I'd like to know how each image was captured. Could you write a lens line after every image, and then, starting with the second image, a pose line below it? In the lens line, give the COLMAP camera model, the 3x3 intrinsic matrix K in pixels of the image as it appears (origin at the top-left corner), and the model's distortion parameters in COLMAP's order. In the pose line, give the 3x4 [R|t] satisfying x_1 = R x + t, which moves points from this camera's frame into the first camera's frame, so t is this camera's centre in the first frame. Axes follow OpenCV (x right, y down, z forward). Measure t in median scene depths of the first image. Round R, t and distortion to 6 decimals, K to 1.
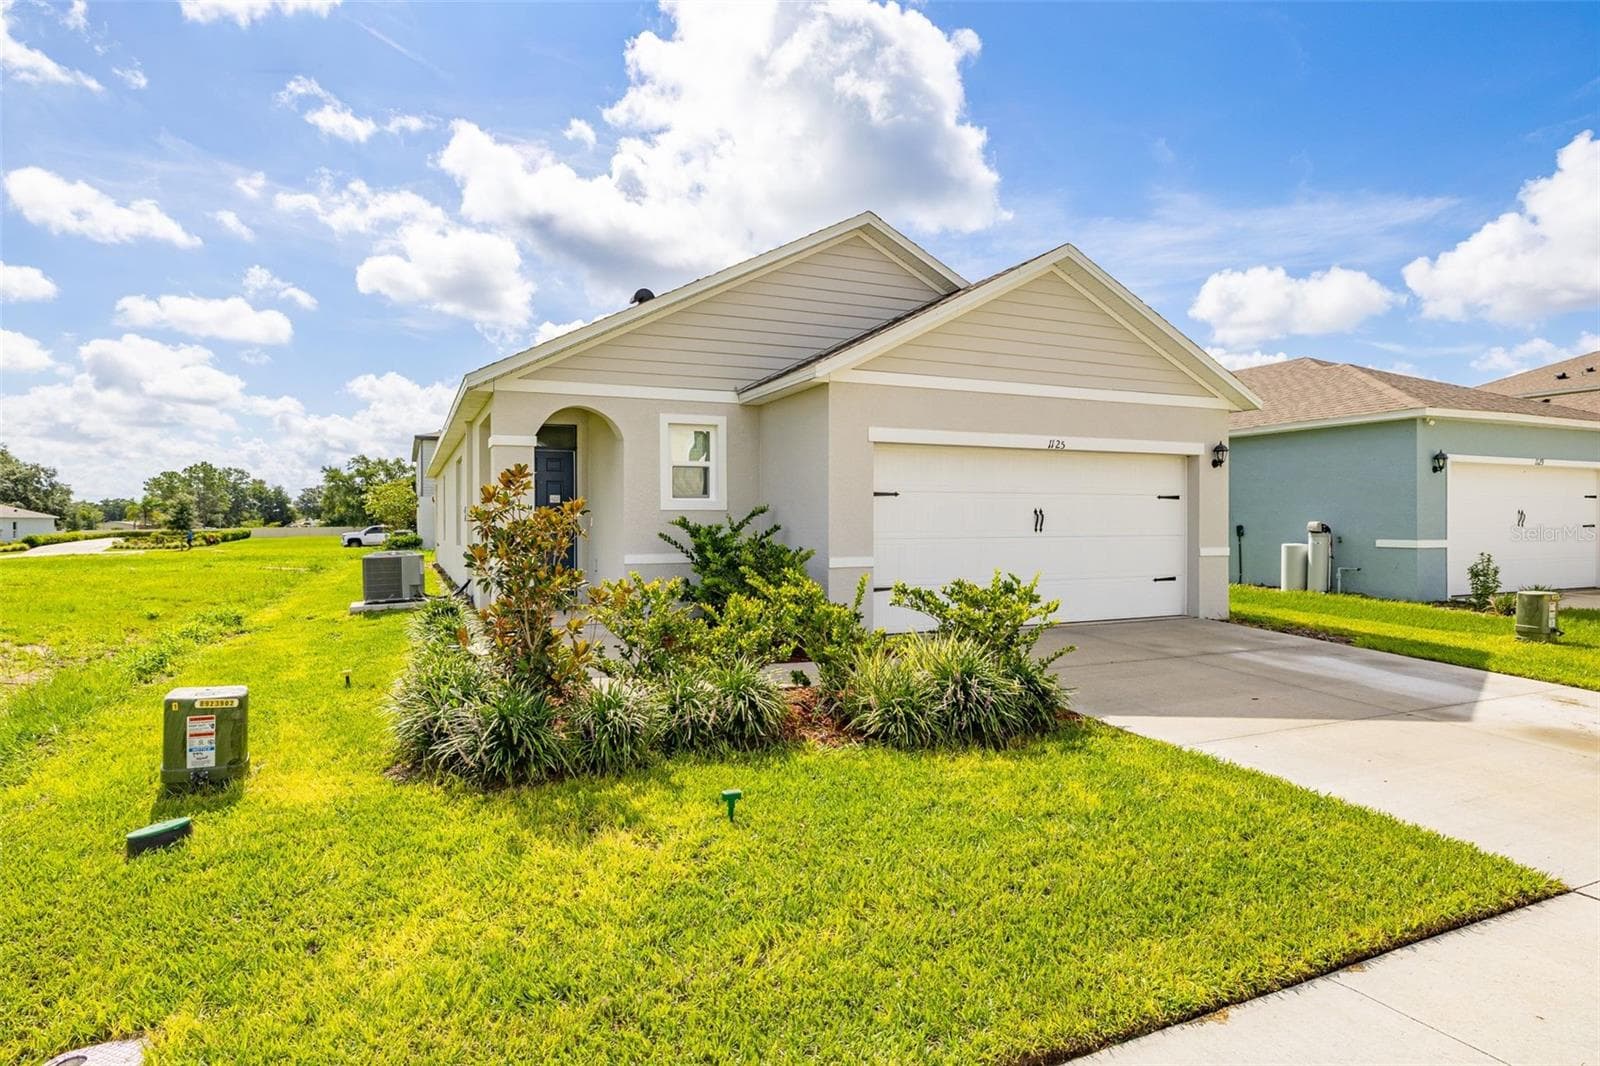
lens RADIAL K [[884.4, 0, 798.3], [0, 884.4, 525.4], [0, 0, 1]] dist [0.000401, 0.000123]
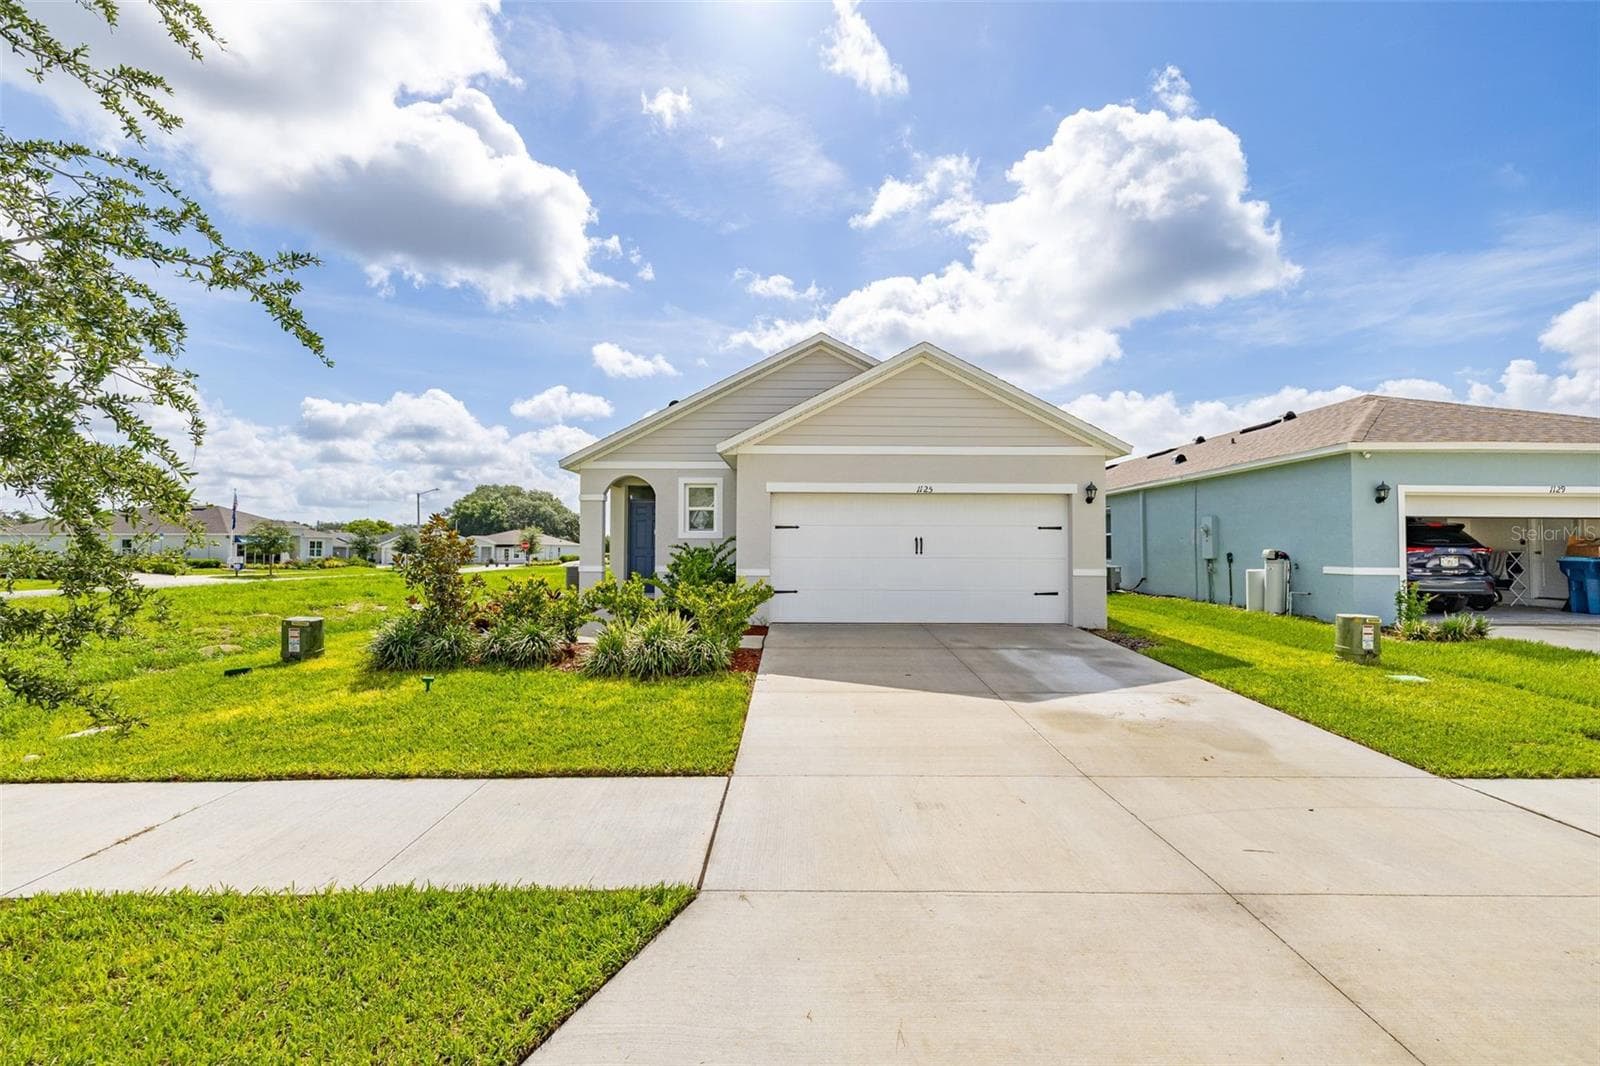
lens RADIAL K [[671.6, 0, 798.5], [0, 671.6, 525.8], [0, 0, 1]] dist [-0.000019, 0.000199]
pose [[0.909960, -0.007710, -0.414624, 0.097641], [-0.009201, 0.999206, -0.038774, 0.000951], [0.414594, 0.039098, 0.909166, -0.001613]]
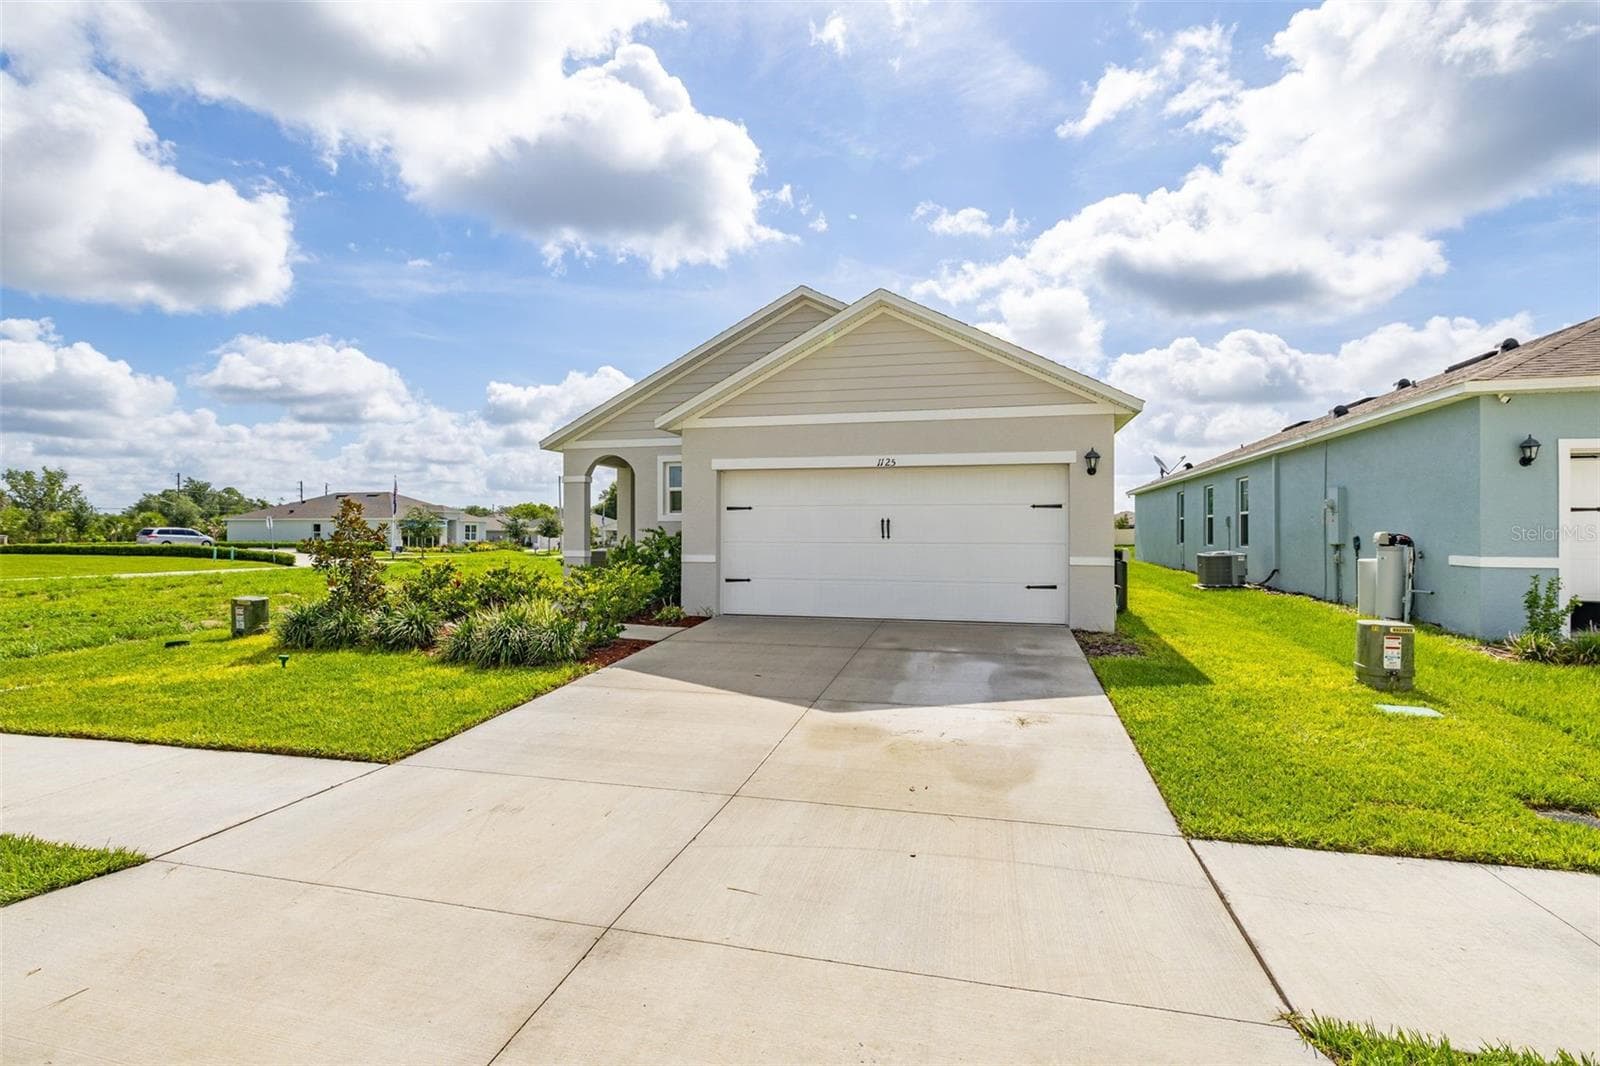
lens RADIAL K [[764.5, 0, 798.9], [0, 764.5, 520.0], [0, 0, 1]] dist [-0.003348, -0.000196]
pose [[0.776273, -0.004879, -0.630379, 0.149773], [-0.007811, 0.999819, -0.017358, 0.000261], [0.630349, 0.018399, 0.776094, 0.028581]]
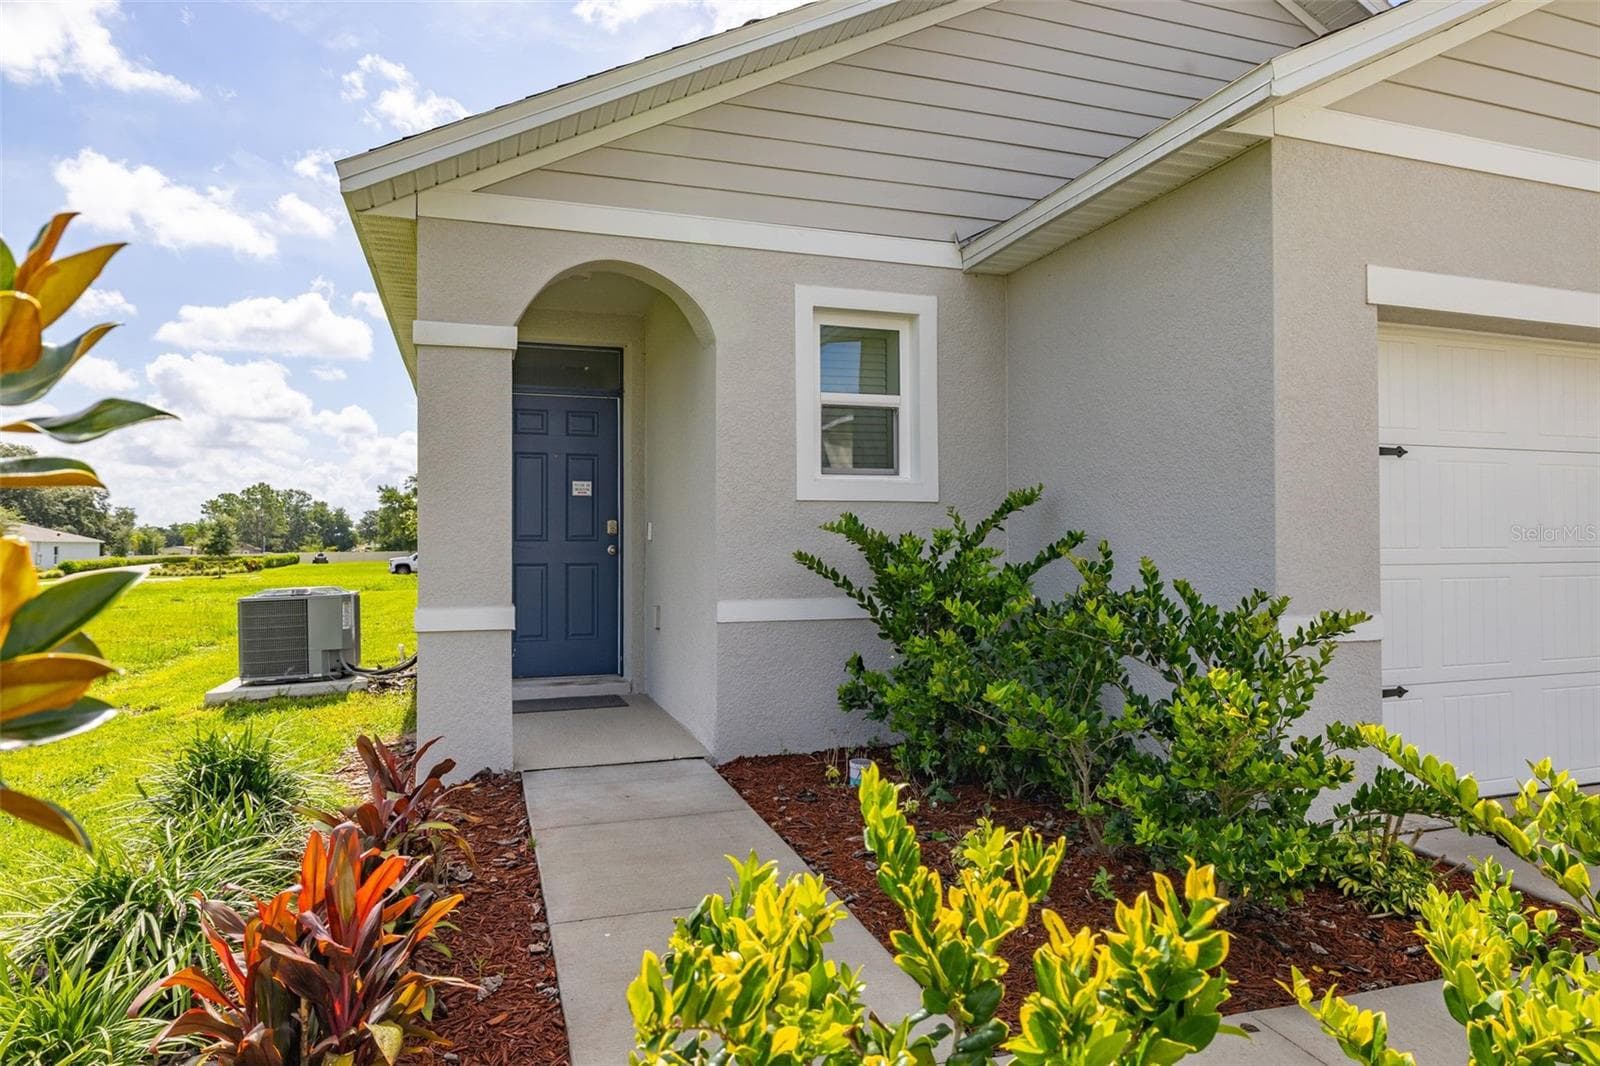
lens RADIAL K [[943.5, 0, 802.7], [0, 943.5, 532.7], [0, 0, 1]] dist [-0.000178, 0.000111]
pose [[0.996083, -0.003531, -0.088352, -0.020051], [0.001922, 0.999831, -0.018287, 0.001363], [0.088402, 0.018045, 0.995921, 0.095200]]
